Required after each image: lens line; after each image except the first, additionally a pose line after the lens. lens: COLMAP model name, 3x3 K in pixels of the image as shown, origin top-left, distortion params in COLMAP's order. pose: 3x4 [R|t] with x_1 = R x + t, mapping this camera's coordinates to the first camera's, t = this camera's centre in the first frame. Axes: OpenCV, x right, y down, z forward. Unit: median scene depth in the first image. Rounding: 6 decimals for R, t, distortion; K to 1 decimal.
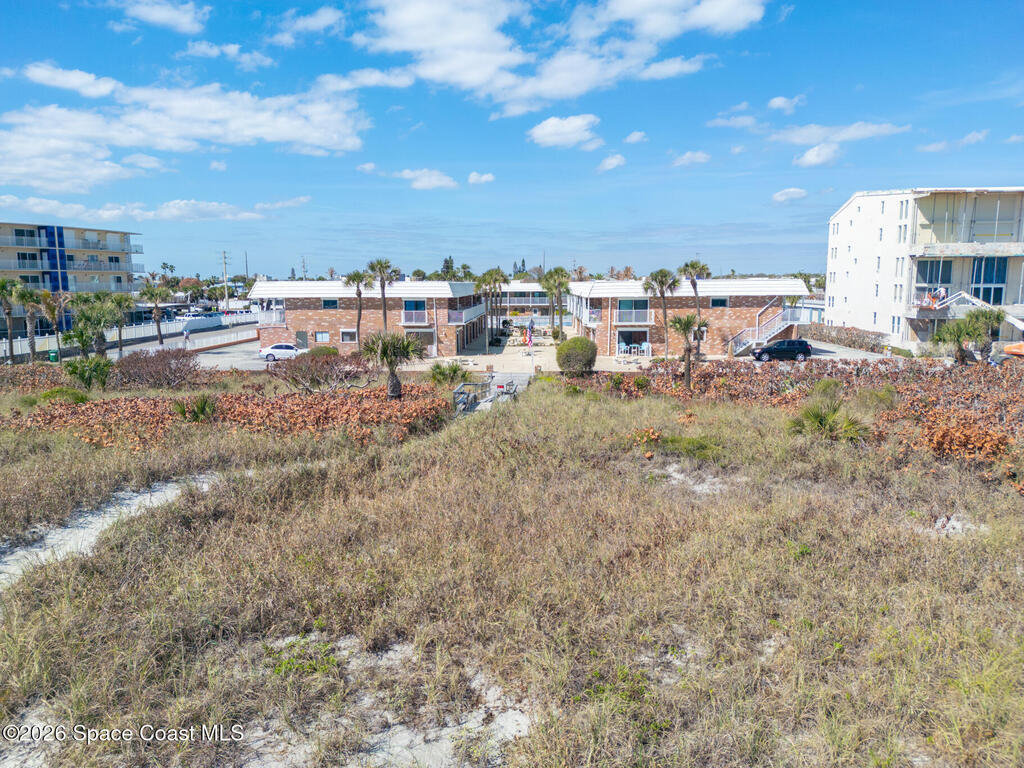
lens RADIAL K [[721.3, 0, 512.0], [0, 721.3, 384.0], [0, 0, 1]] dist [0.115372, -0.163634]
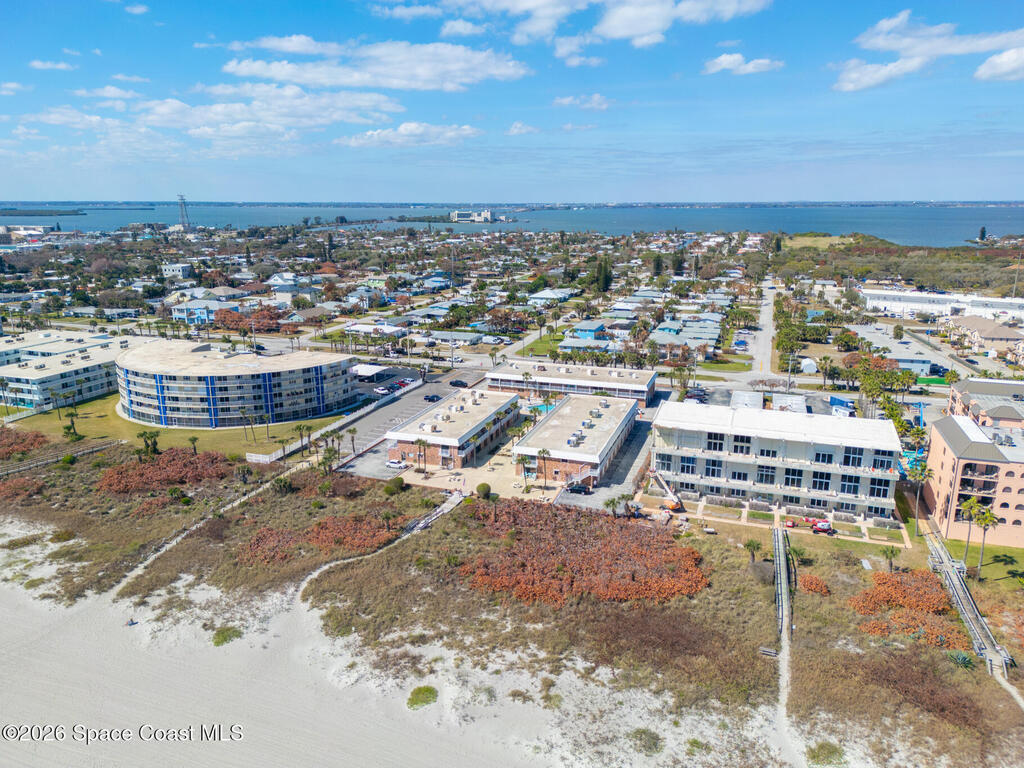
lens RADIAL K [[716.0, 0, 512.0], [0, 716.0, 384.0], [0, 0, 1]] dist [0.117318, -0.126182]
pose [[0.954362, 0.078650, -0.288110, 0.752026], [-0.046578, 0.992093, 0.116538, -0.604316], [0.294998, -0.097799, 0.950480, -1.197702]]
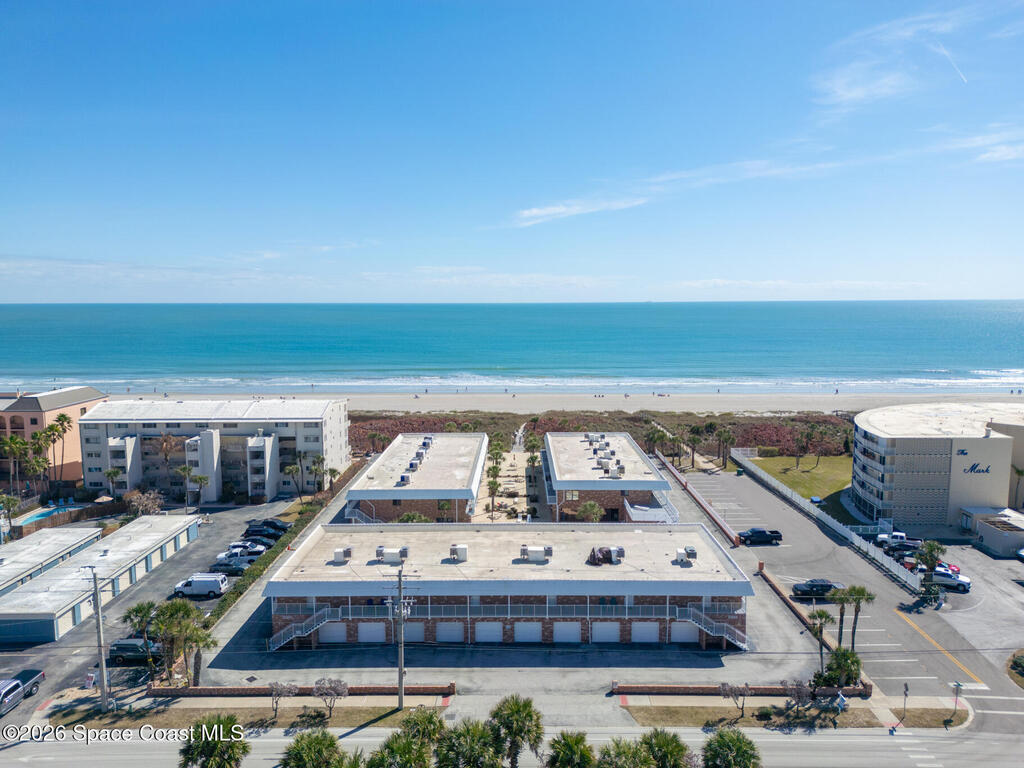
lens RADIAL K [[721.4, 0, 512.0], [0, 721.4, 384.0], [0, 0, 1]] dist [0.037980, -0.006796]
pose [[-0.999518, 0.014451, -0.027470, 0.070986], [0.006994, 0.967107, 0.254275, -0.866620], [0.030241, 0.253960, -0.966742, 3.131815]]
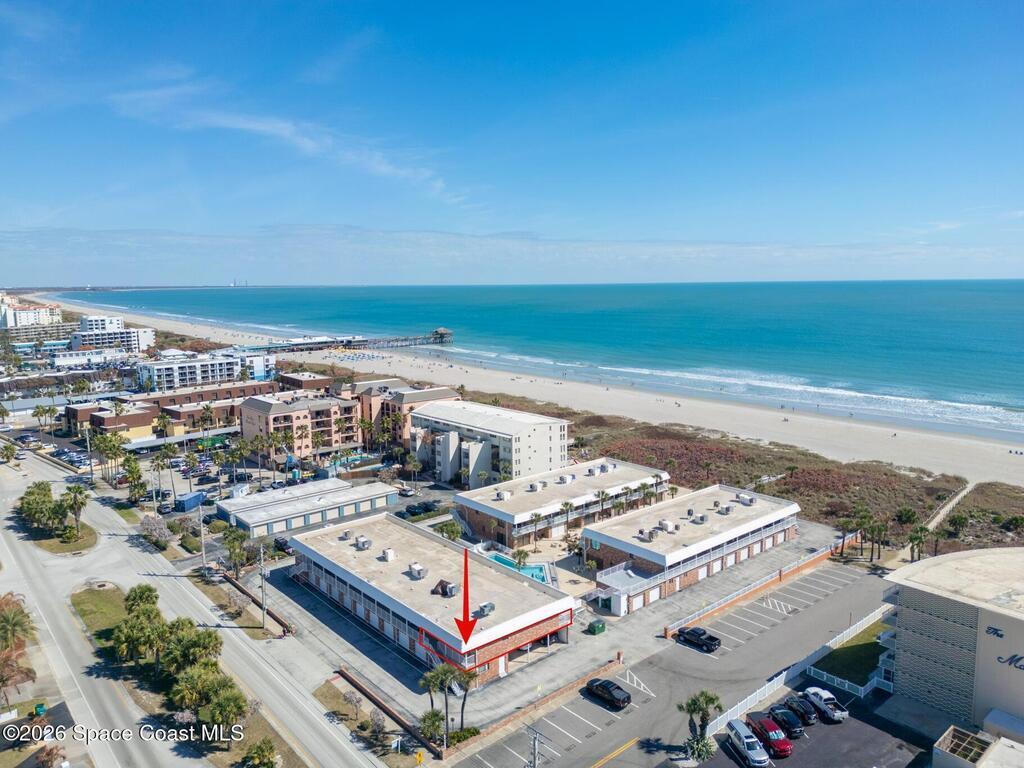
lens RADIAL K [[716.0, 0, 512.0], [0, 716.0, 384.0], [0, 0, 1]] dist [0.117318, -0.126182]
pose [[-0.682203, -0.091312, 0.725439, -1.298025], [0.115803, 0.966154, 0.230512, -1.042149], [-0.721934, 0.241264, -0.648539, 2.833237]]
